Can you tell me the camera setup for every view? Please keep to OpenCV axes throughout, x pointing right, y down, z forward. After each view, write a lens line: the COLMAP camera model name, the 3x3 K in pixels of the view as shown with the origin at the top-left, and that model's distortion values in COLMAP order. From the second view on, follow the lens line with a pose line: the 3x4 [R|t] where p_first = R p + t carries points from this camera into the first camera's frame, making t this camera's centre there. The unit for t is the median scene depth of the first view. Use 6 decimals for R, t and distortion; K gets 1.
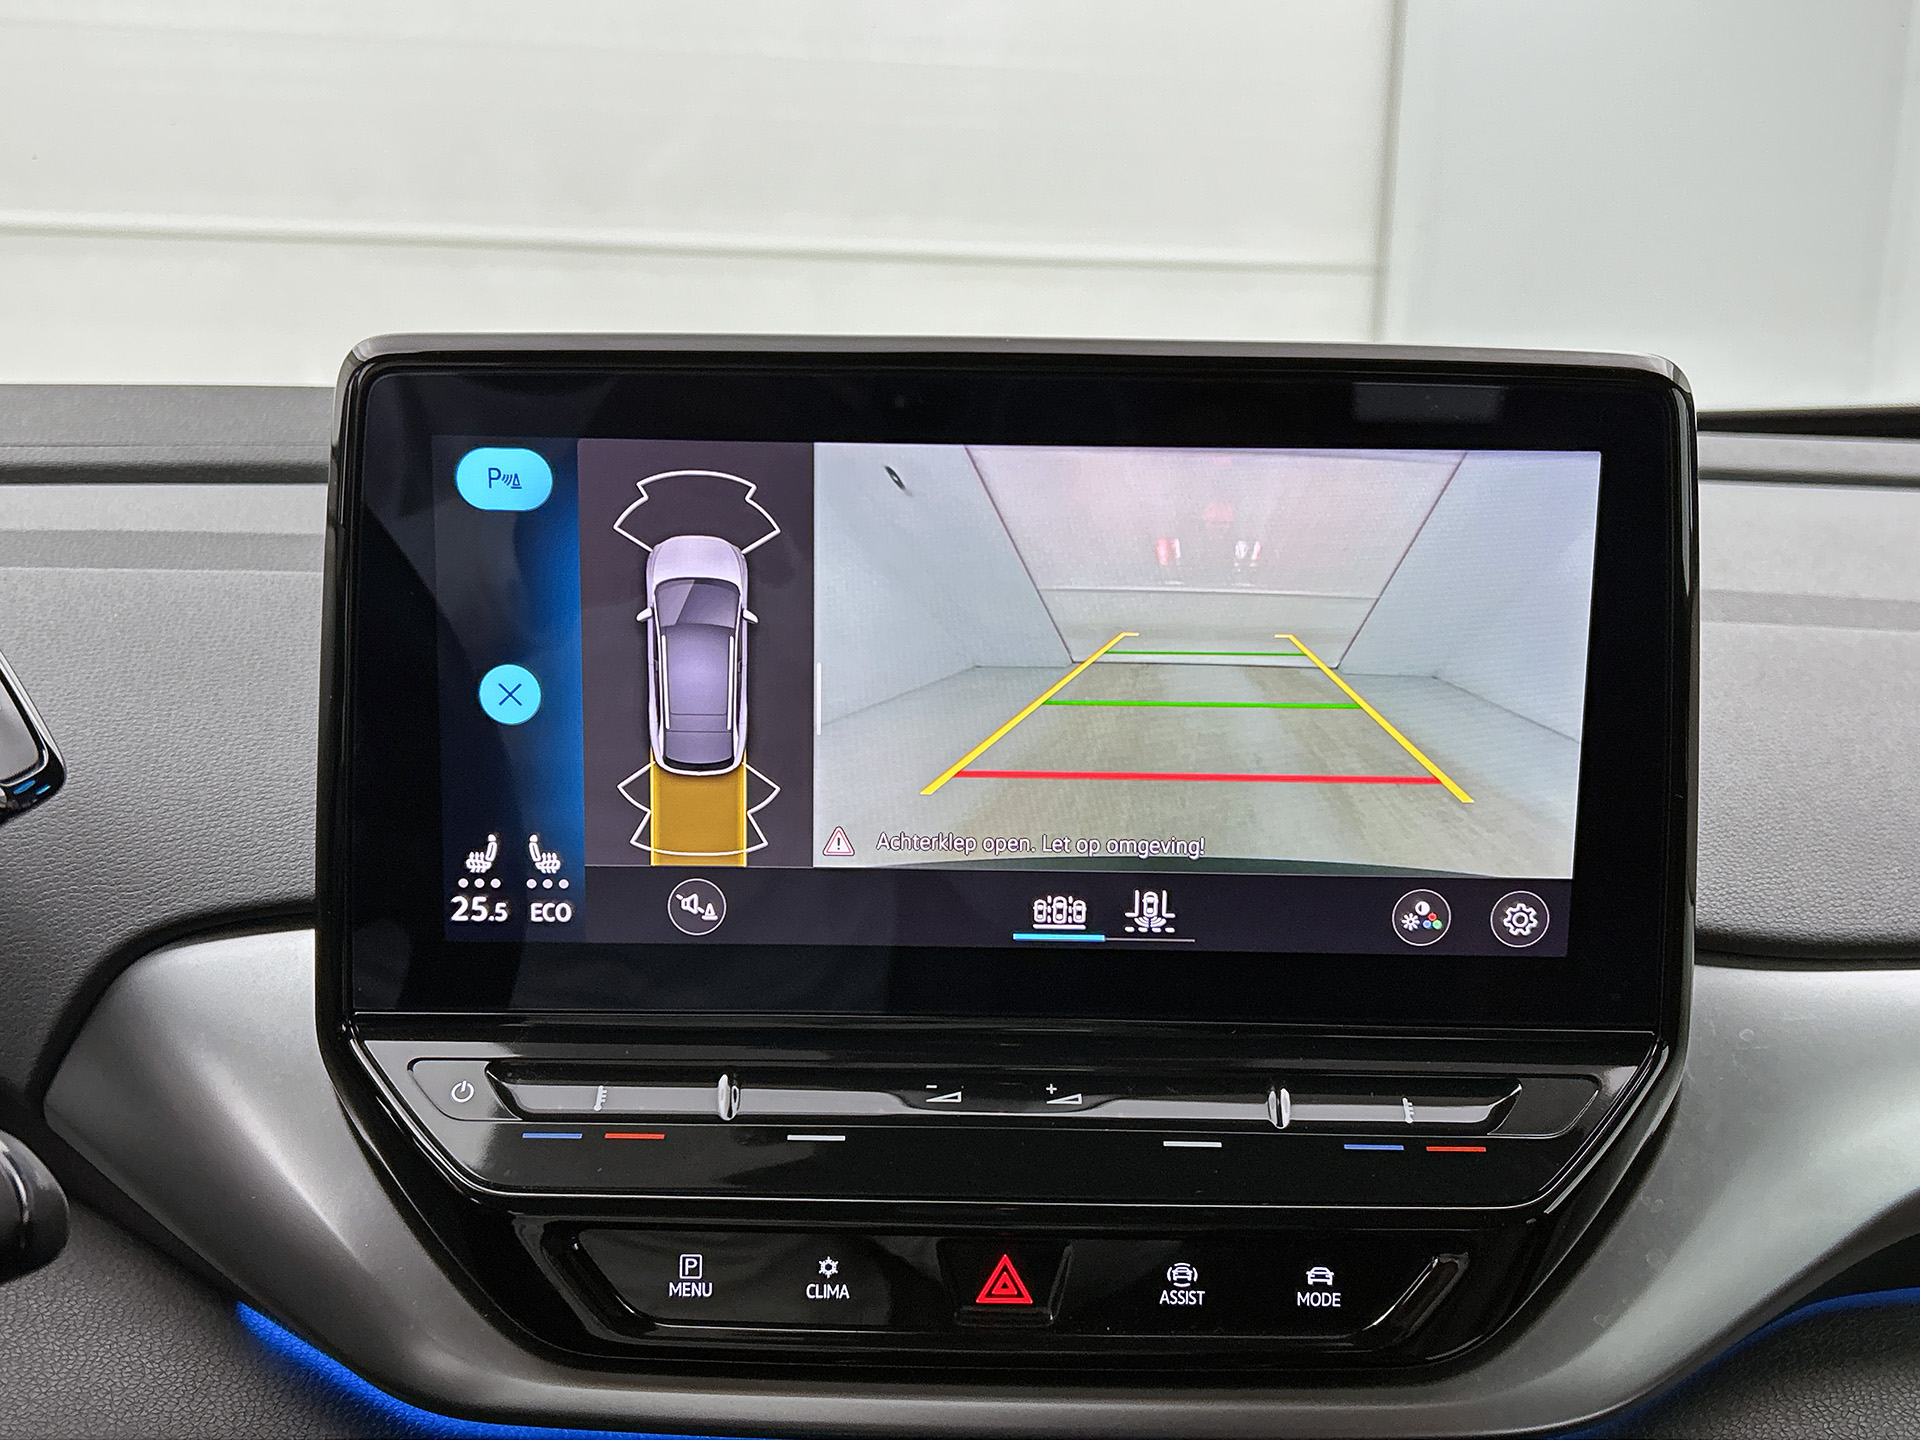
lens RADIAL K [[2010.6, 0, 947.7], [0, 2010.6, 729.7], [0, 0, 1]] dist [0.107377, -0.258656]
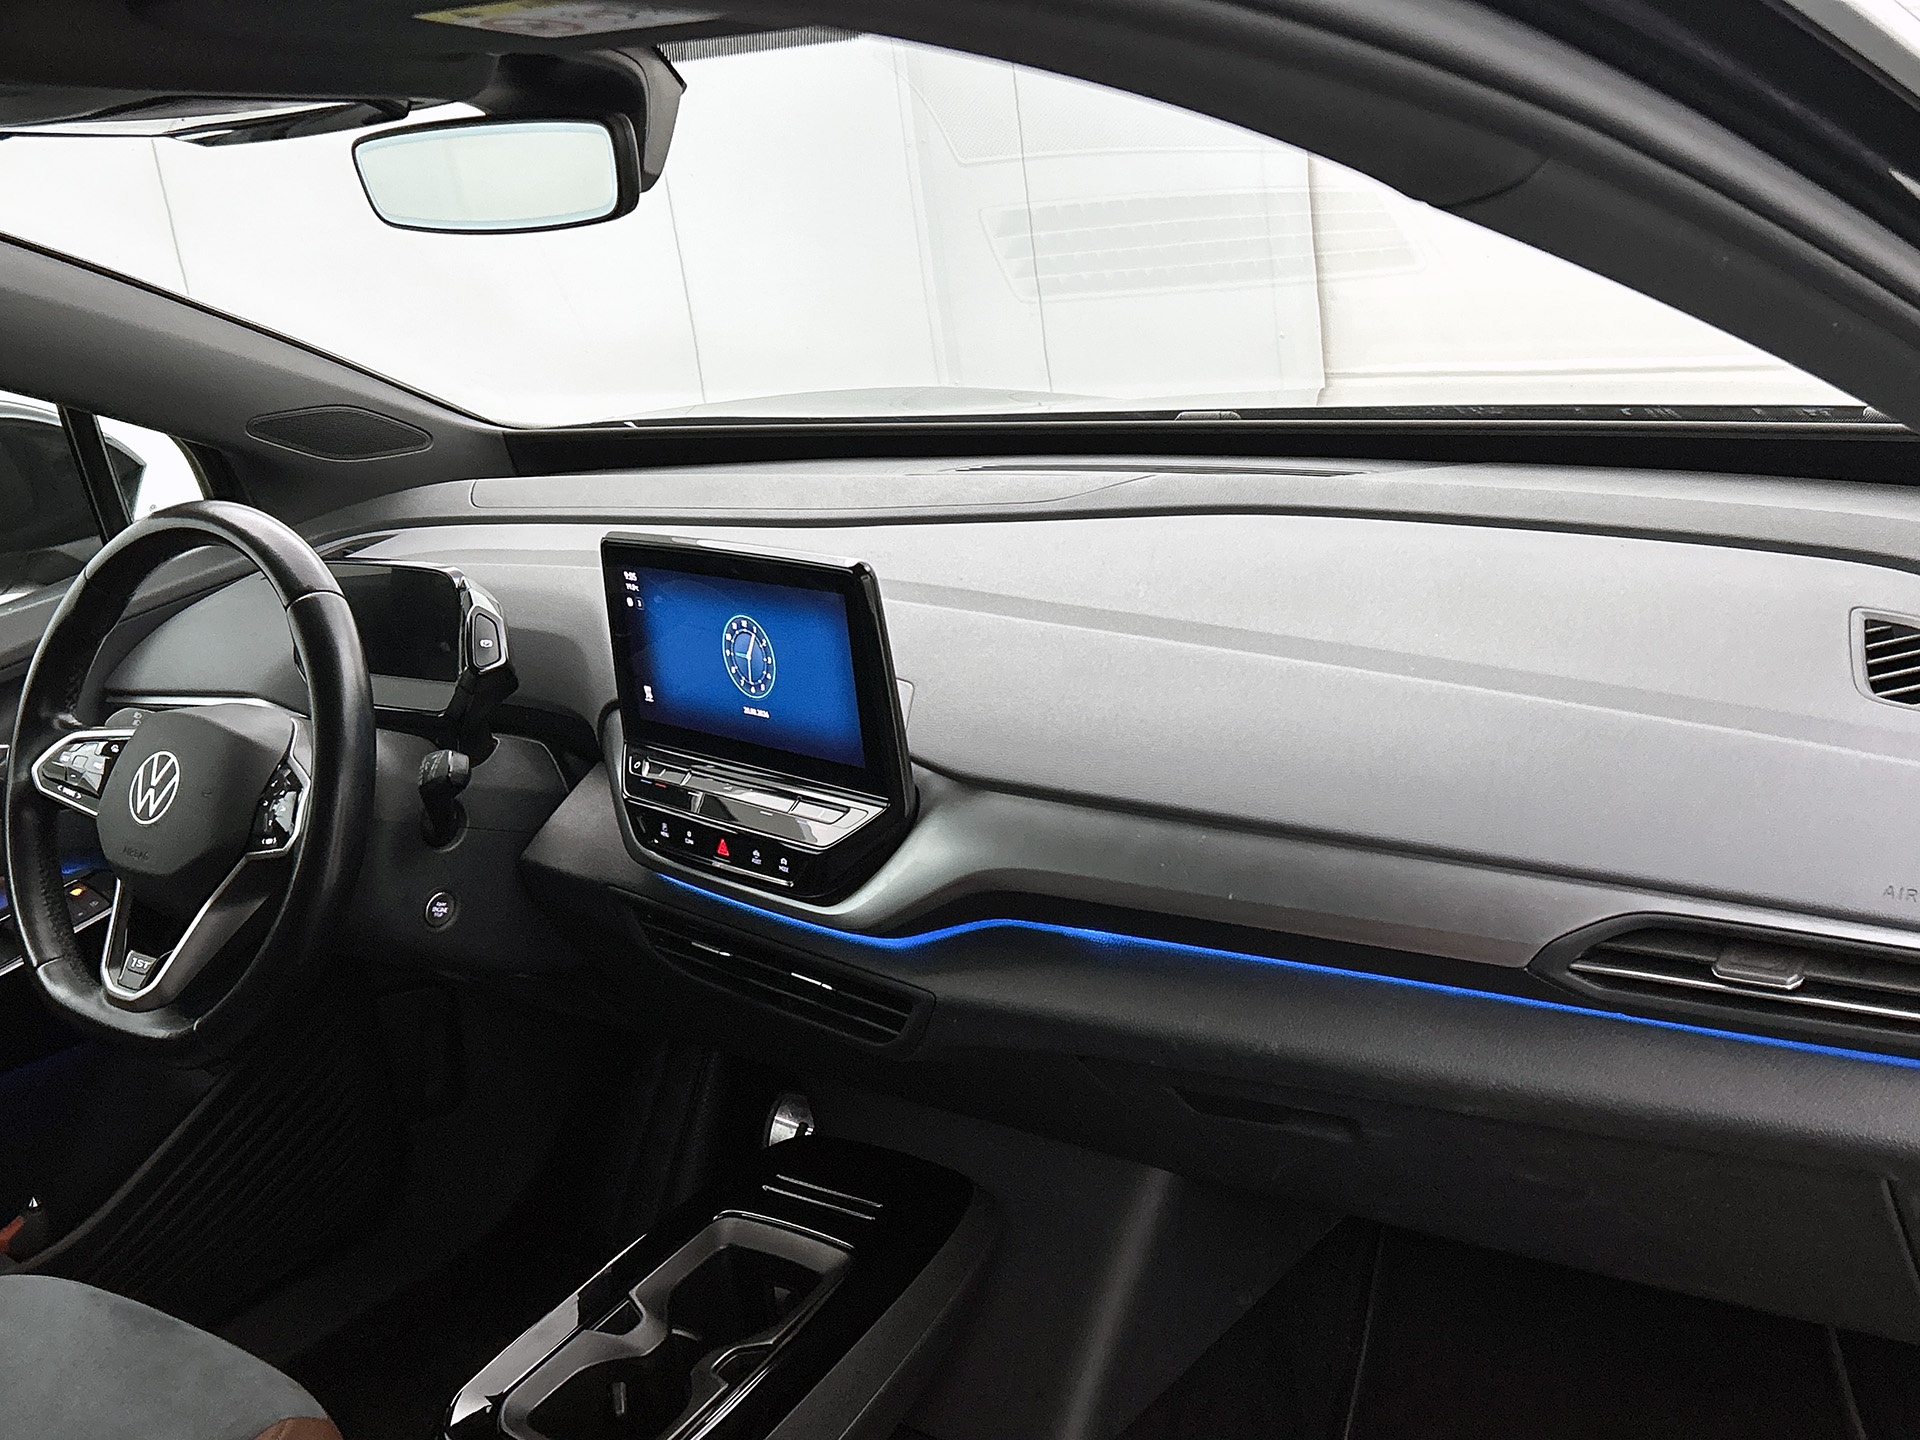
lens RADIAL K [[2212.6, 0, 960.0], [0, 2212.6, 720.0], [0, 0, 1]] dist [0.094035, -0.001084]
pose [[0.652954, 0.113935, -0.748779, 2.683906], [-0.004167, 0.989146, 0.146876, -0.404771], [0.757387, -0.092783, 0.646341, -0.866375]]
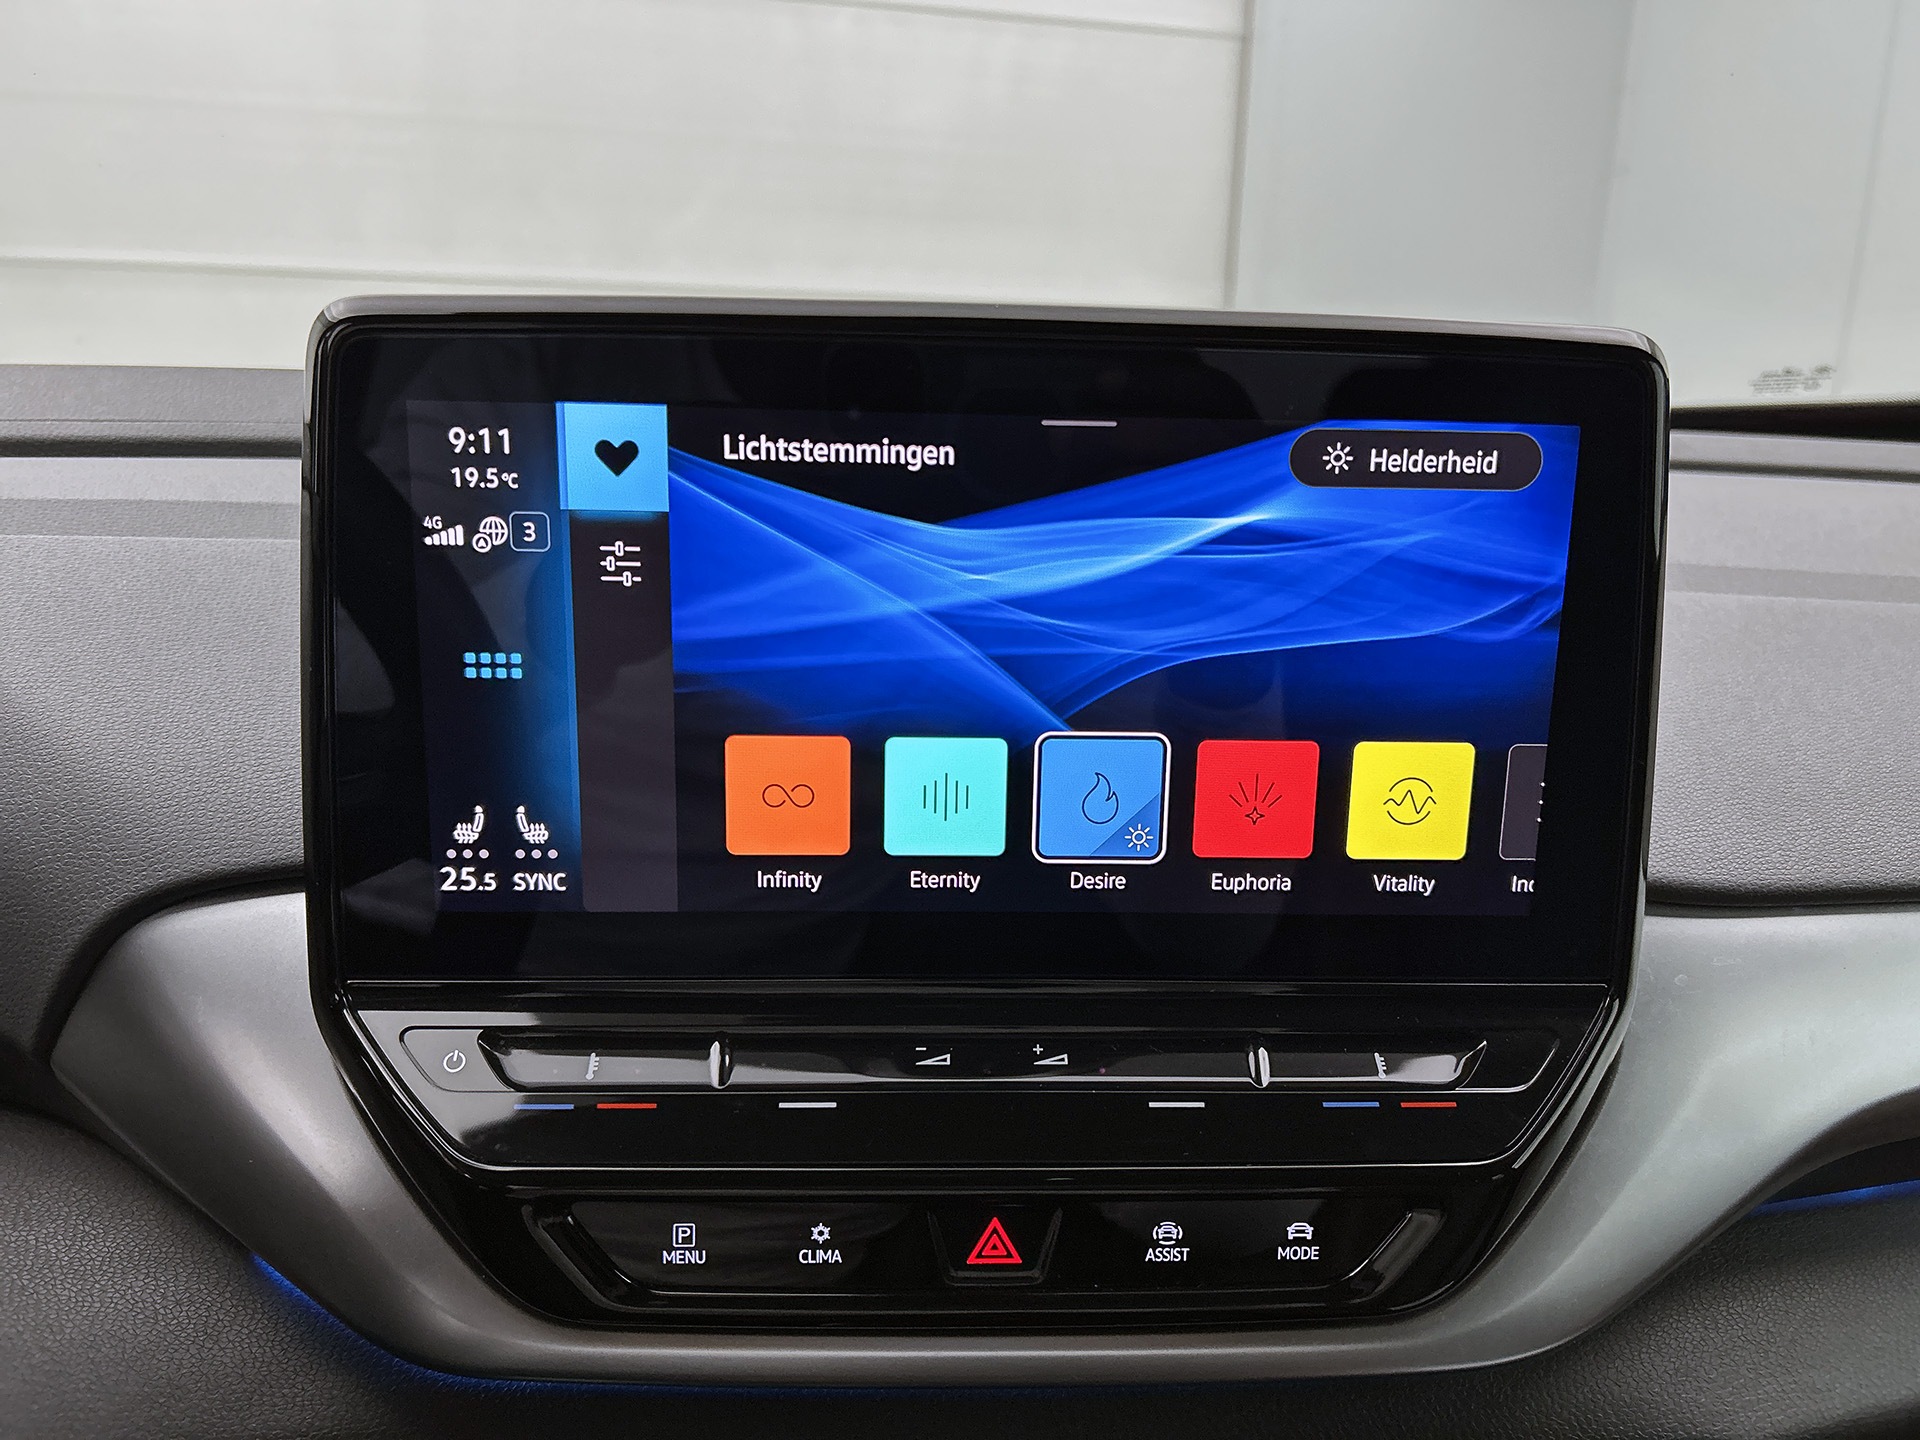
lens RADIAL K [[1468.8, 0, 968.7], [0, 1468.8, 733.9], [0, 0, 1]] dist [0.005841, -0.003547]
pose [[0.998900, -0.003234, 0.046773, -0.017933], [0.000681, 0.998515, 0.054482, -0.022774], [-0.046880, -0.054390, 0.997419, 0.267087]]
